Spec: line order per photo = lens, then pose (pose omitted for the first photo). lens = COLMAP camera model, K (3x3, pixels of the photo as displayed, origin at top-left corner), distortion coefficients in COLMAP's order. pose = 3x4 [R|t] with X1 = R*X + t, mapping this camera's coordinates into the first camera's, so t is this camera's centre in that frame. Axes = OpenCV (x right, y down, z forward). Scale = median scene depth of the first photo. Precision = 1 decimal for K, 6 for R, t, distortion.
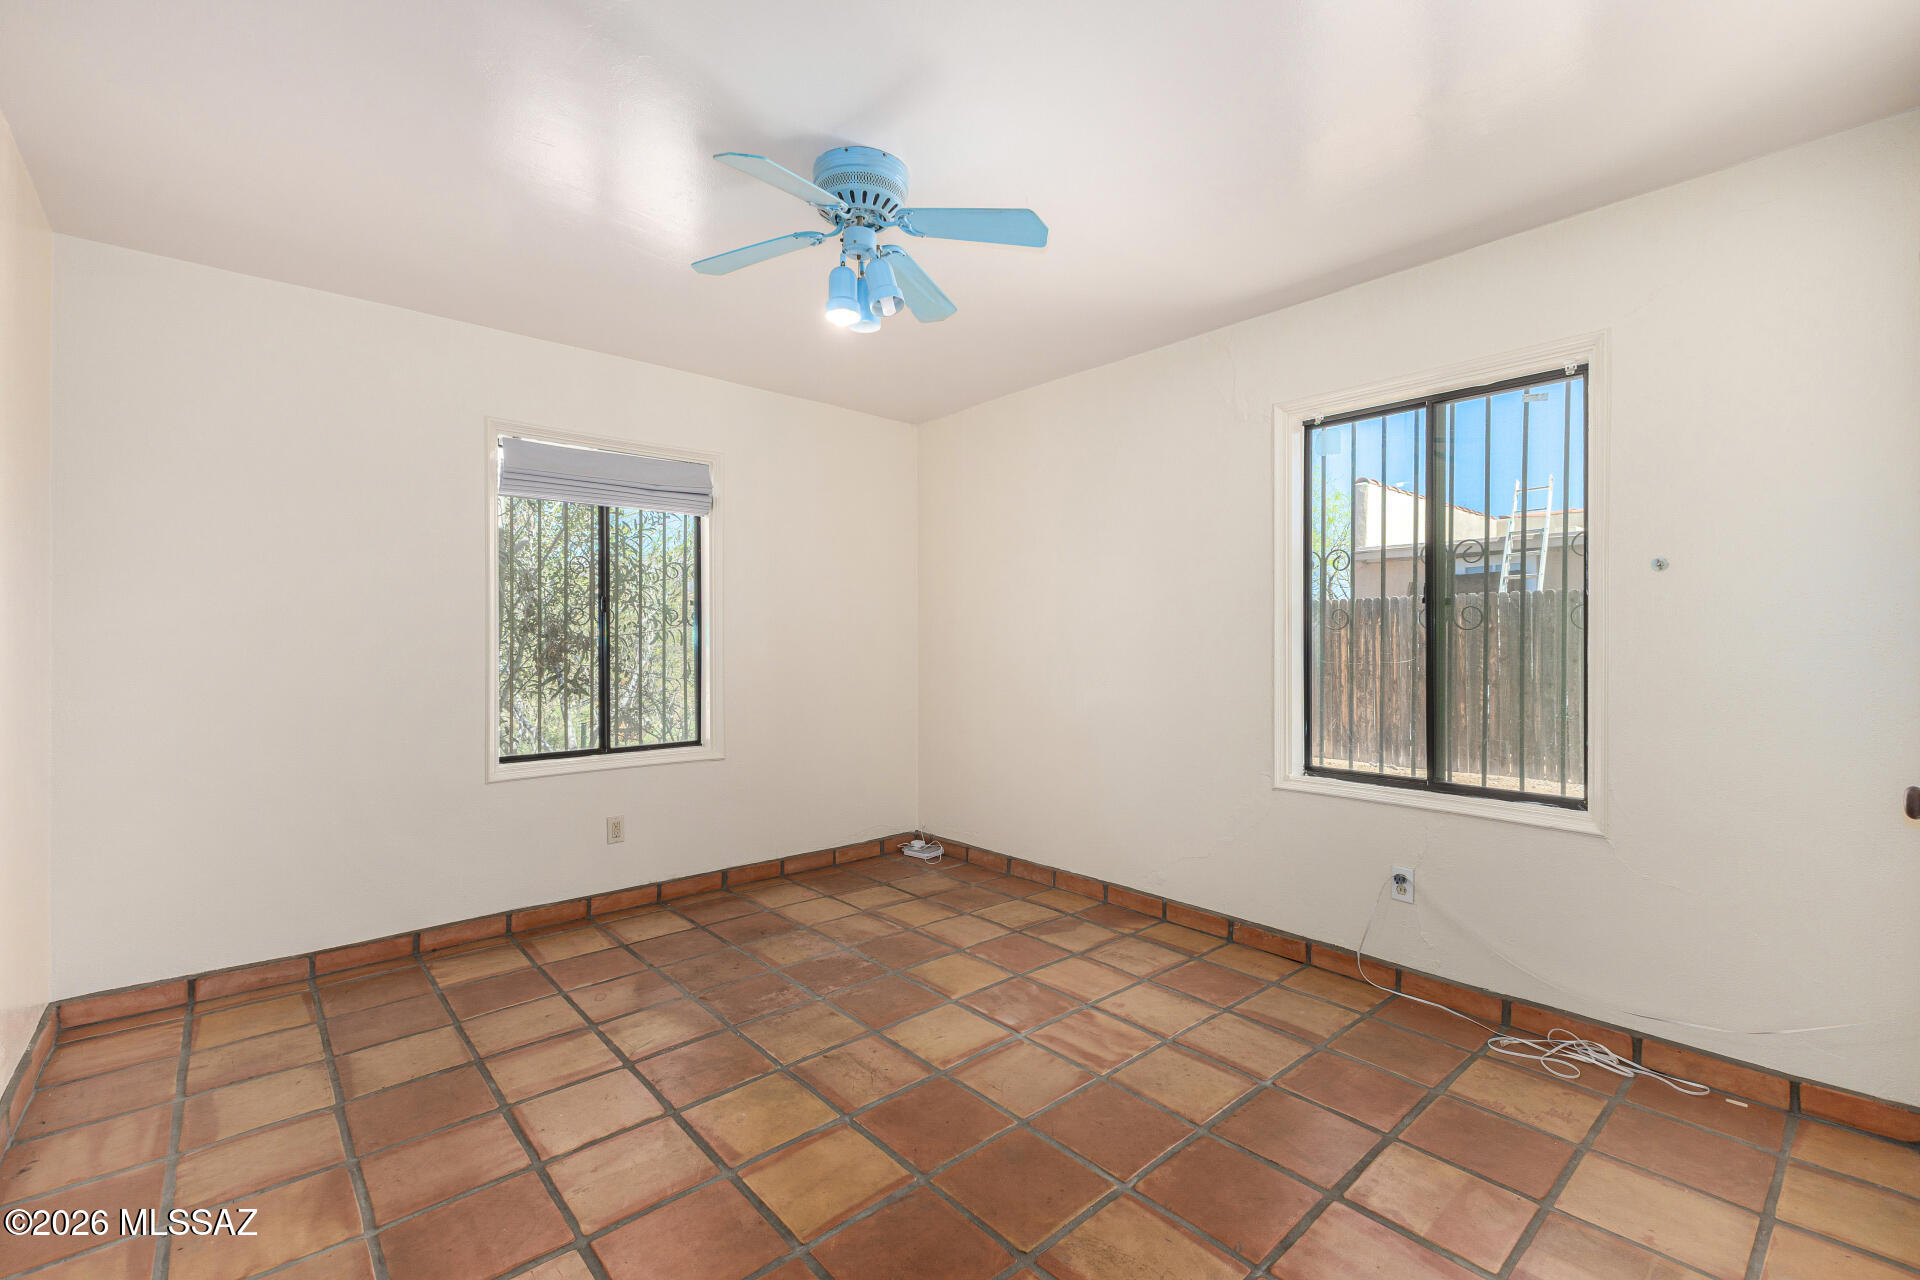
lens RADIAL K [[828.6, 0, 958.7], [0, 828.6, 635.6], [0, 0, 1]] dist [0.009524, -0.000813]
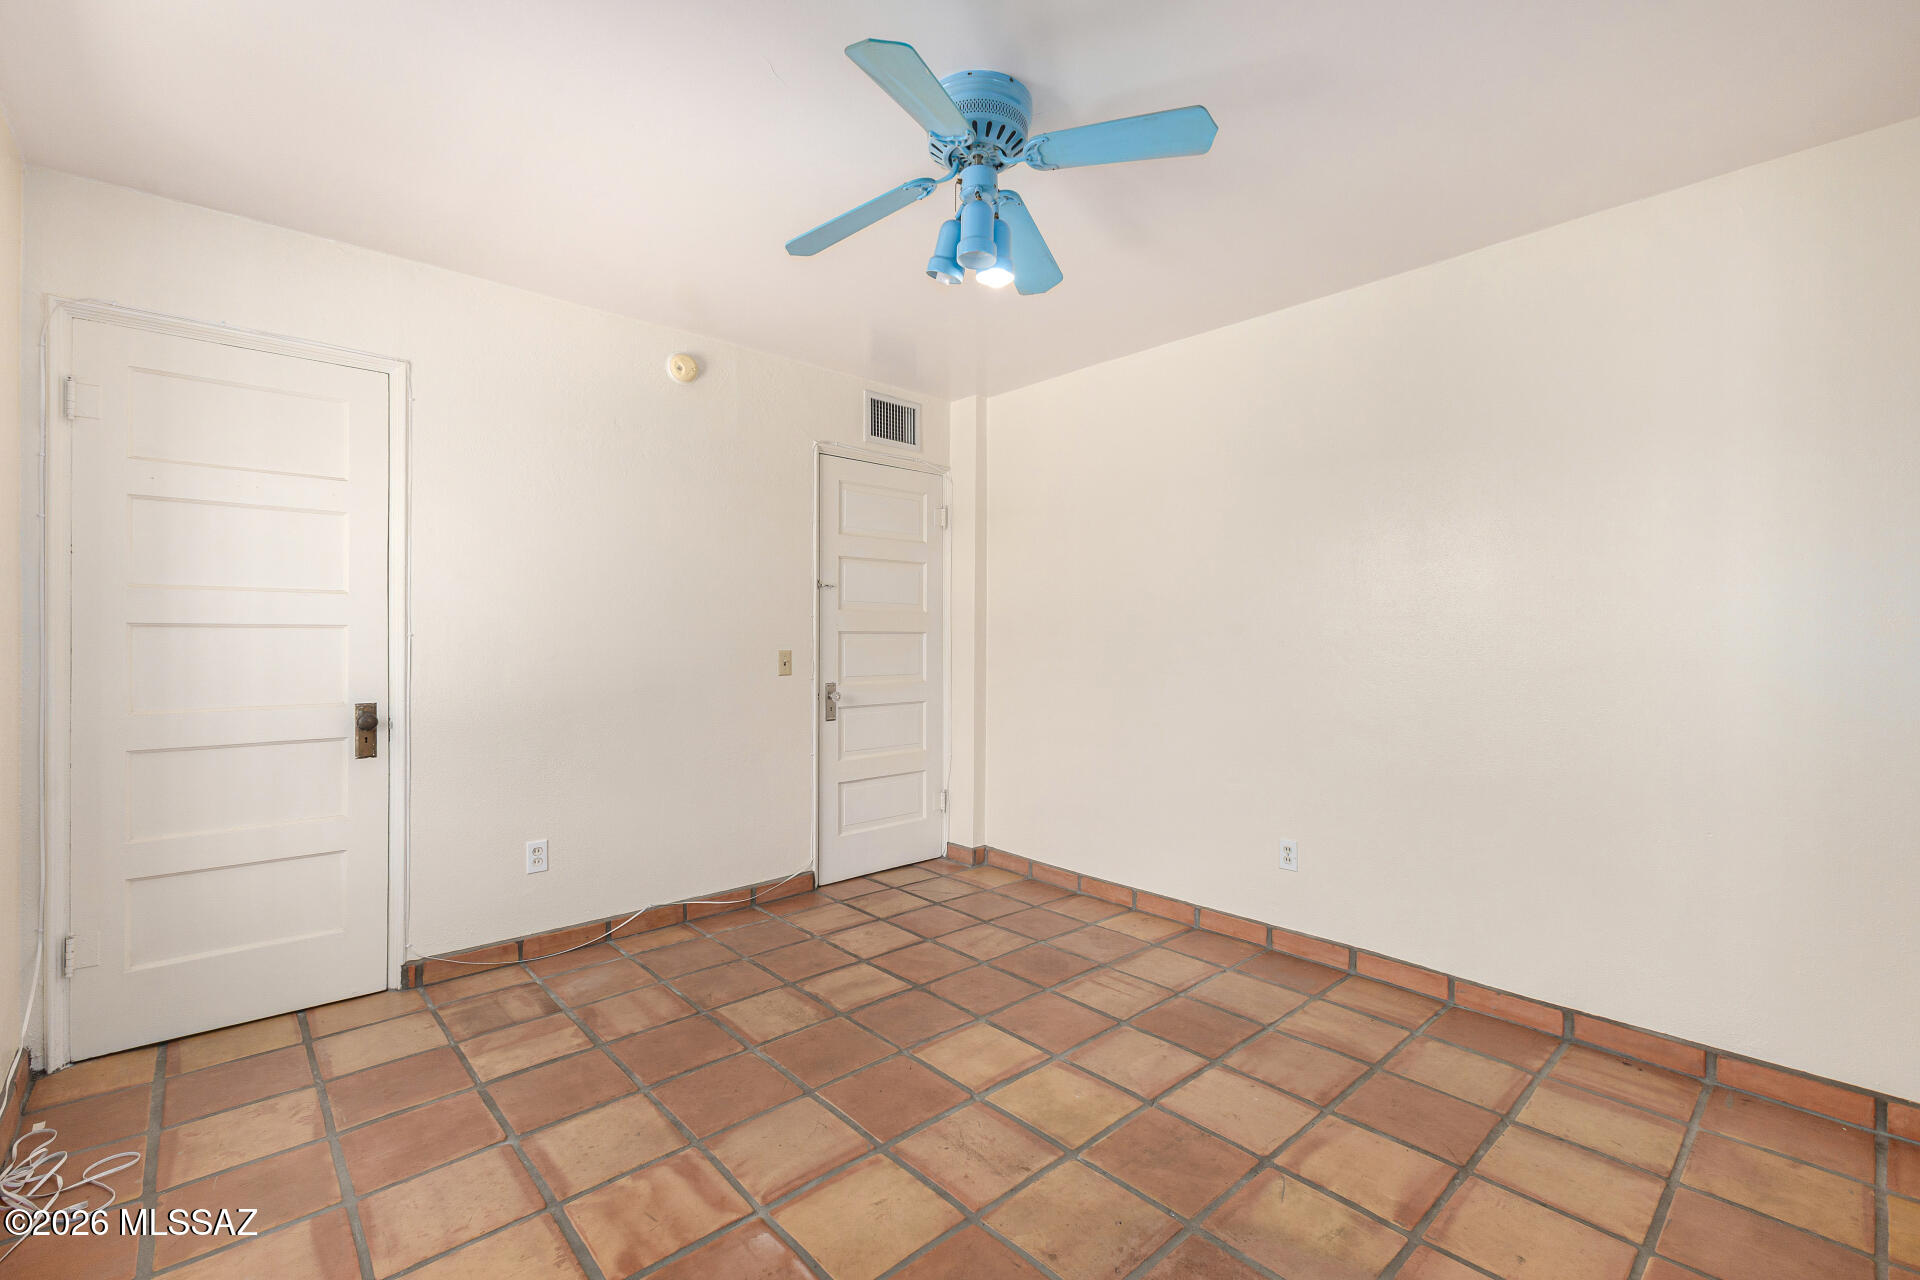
lens RADIAL K [[828.6, 0, 958.7], [0, 828.6, 635.6], [0, 0, 1]] dist [0.009524, -0.000813]
pose [[-0.999834, -0.001565, -0.018167, -0.082423], [-0.001518, 0.999995, -0.002642, 0.005668], [0.018171, -0.002614, -0.999831, 1.832134]]
